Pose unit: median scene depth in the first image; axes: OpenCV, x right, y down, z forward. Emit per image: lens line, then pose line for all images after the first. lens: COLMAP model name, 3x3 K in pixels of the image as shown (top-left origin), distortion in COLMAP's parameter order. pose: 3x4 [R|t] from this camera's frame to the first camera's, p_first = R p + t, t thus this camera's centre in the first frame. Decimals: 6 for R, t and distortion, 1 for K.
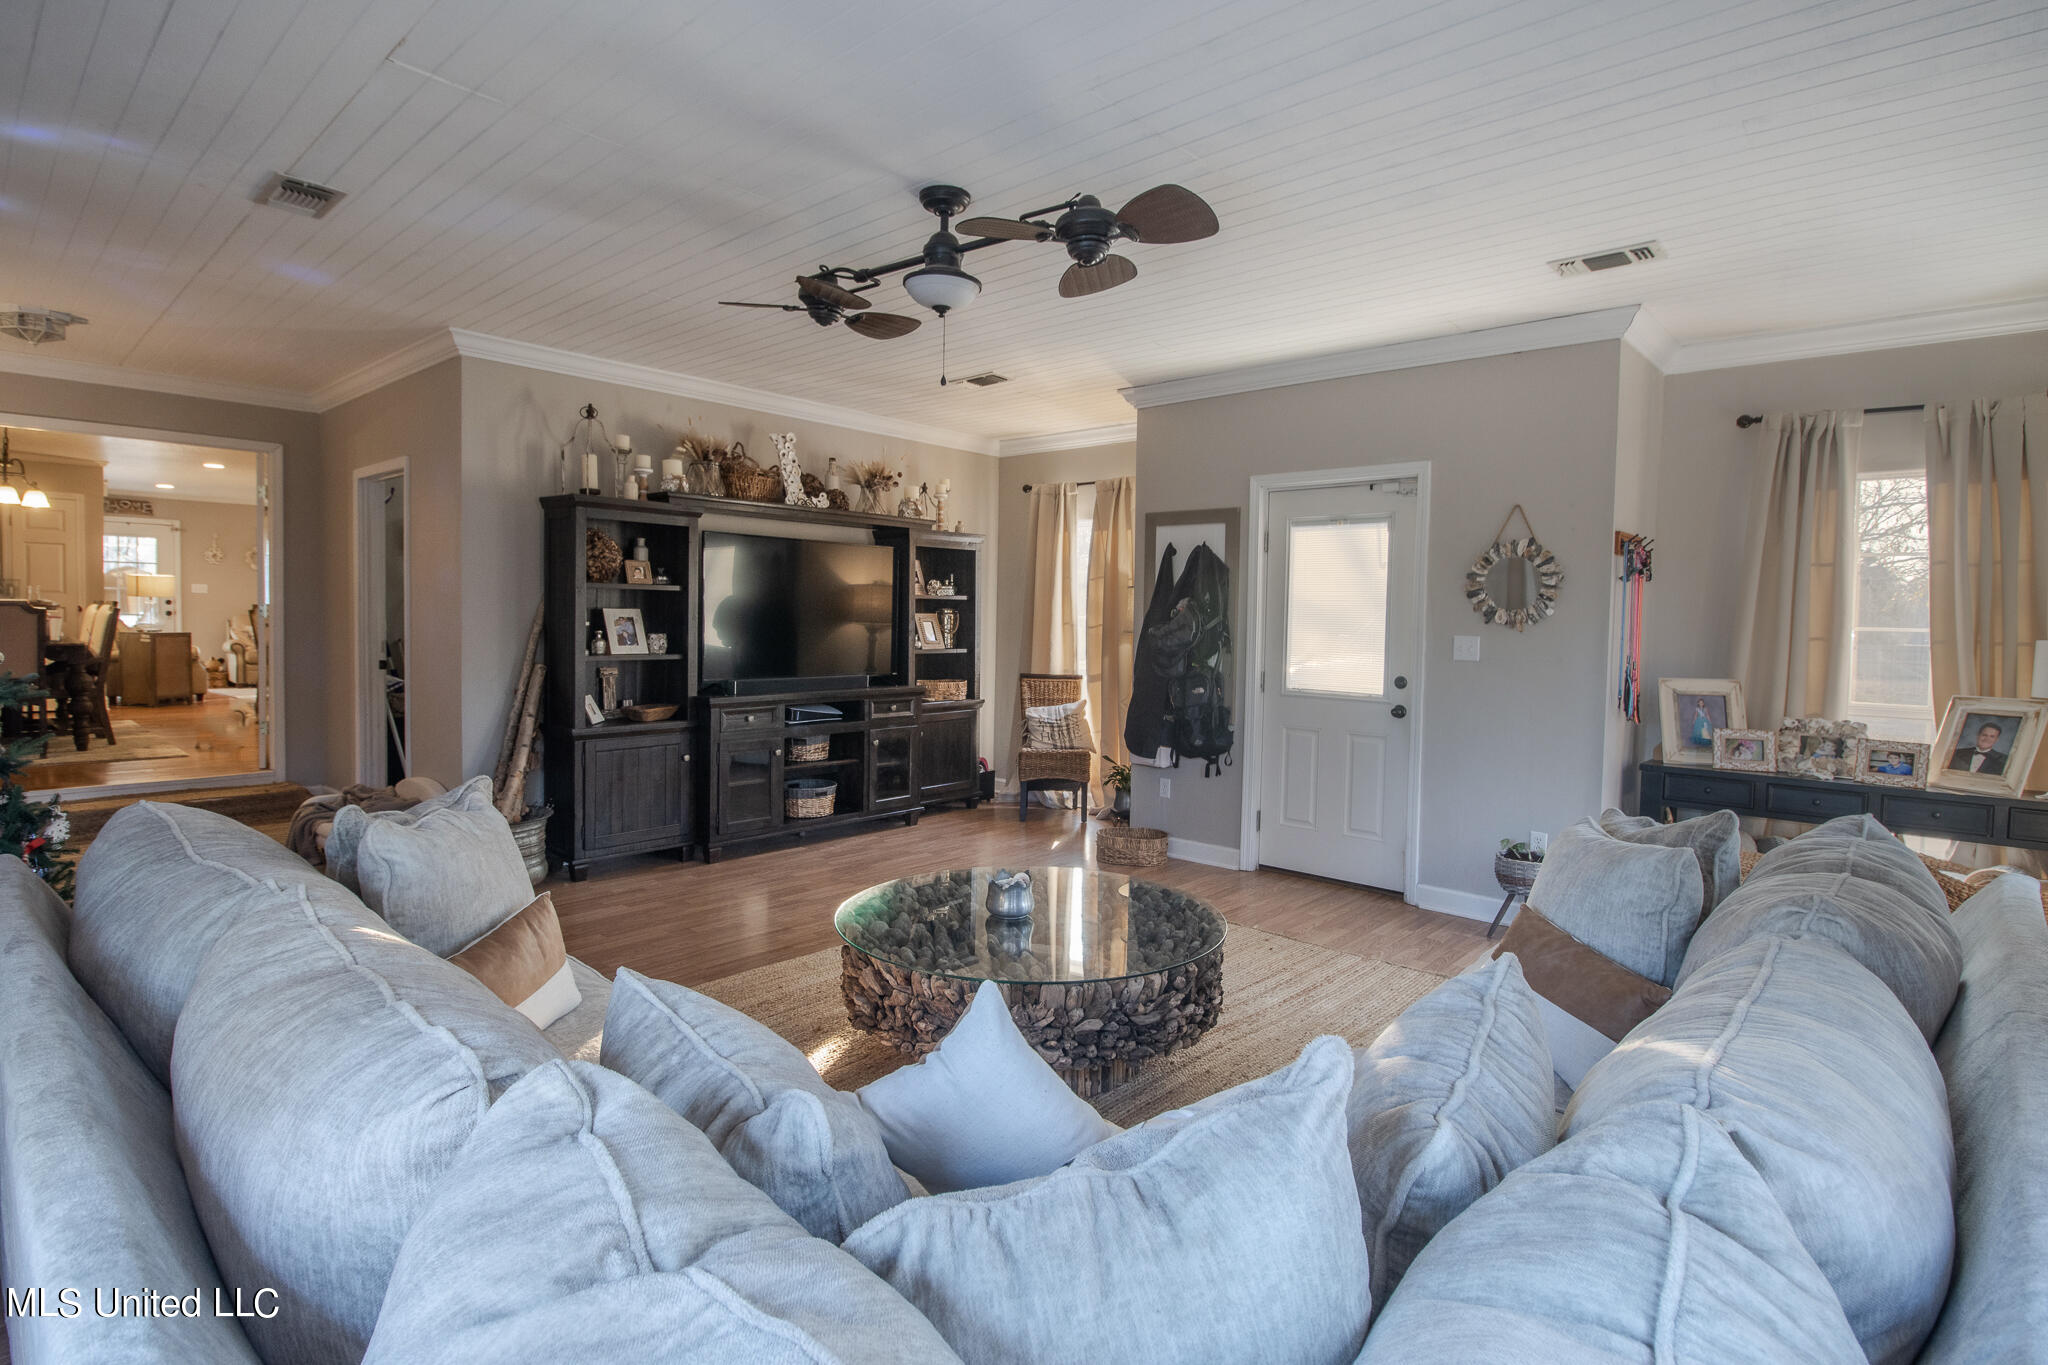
lens RADIAL K [[1013.2, 0, 1017.7], [0, 1013.2, 652.8], [0, 0, 1]] dist [-0.018357, -0.000284]
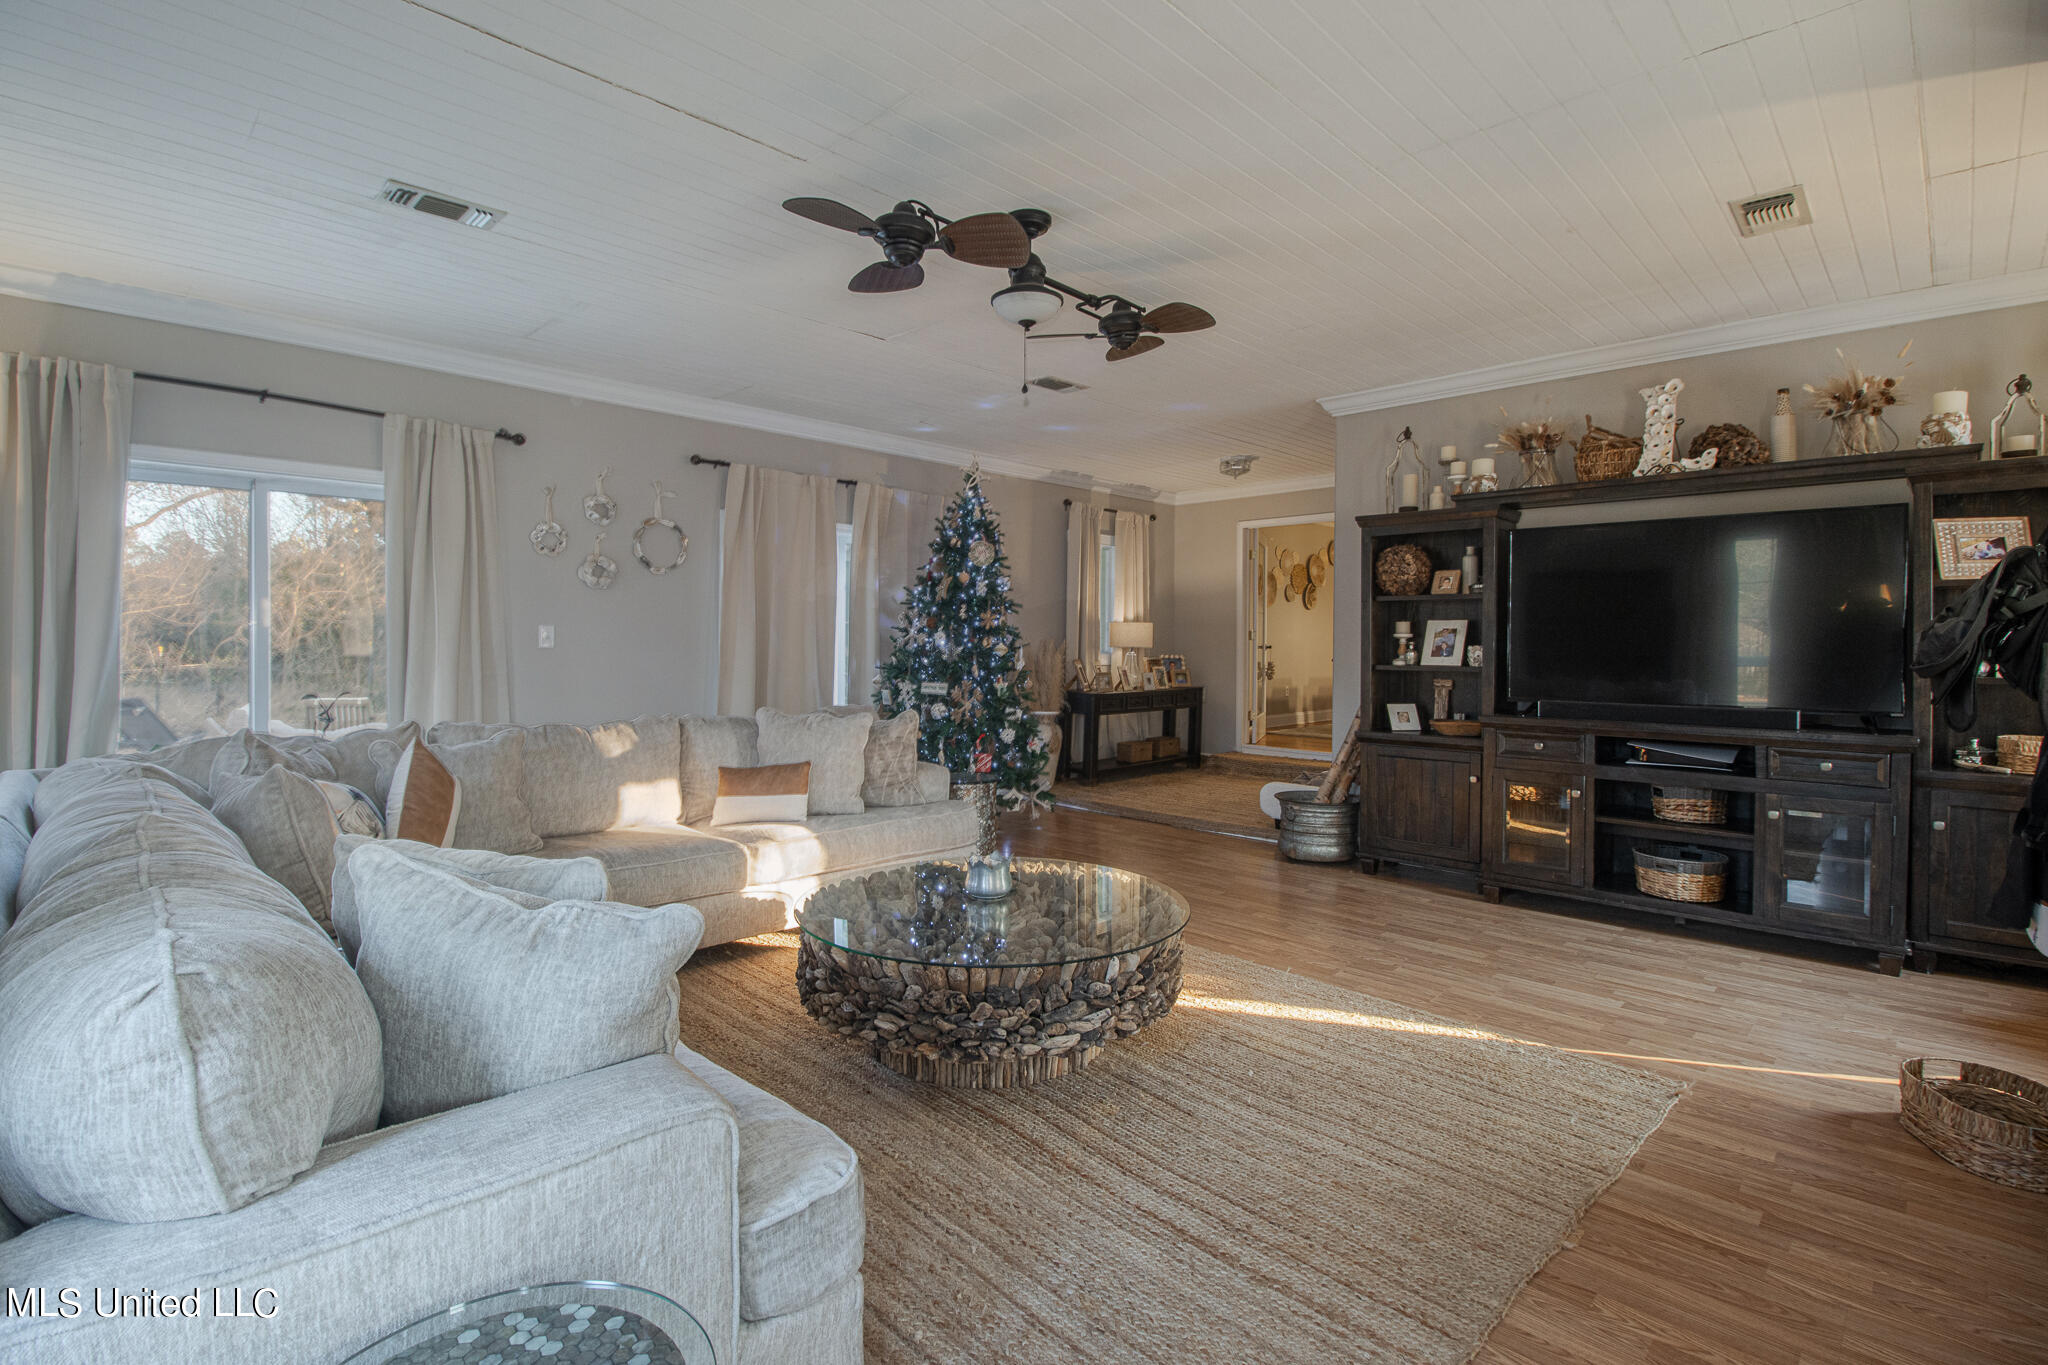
lens RADIAL K [[963.8, 0, 1022.1], [0, 963.8, 655.3], [0, 0, 1]] dist [0.002844, -0.010181]
pose [[-0.050325, 0.002328, -0.998730, 0.571164], [-0.038600, 0.999246, 0.004274, 0.003131], [0.997987, 0.038766, -0.050198, 0.625482]]
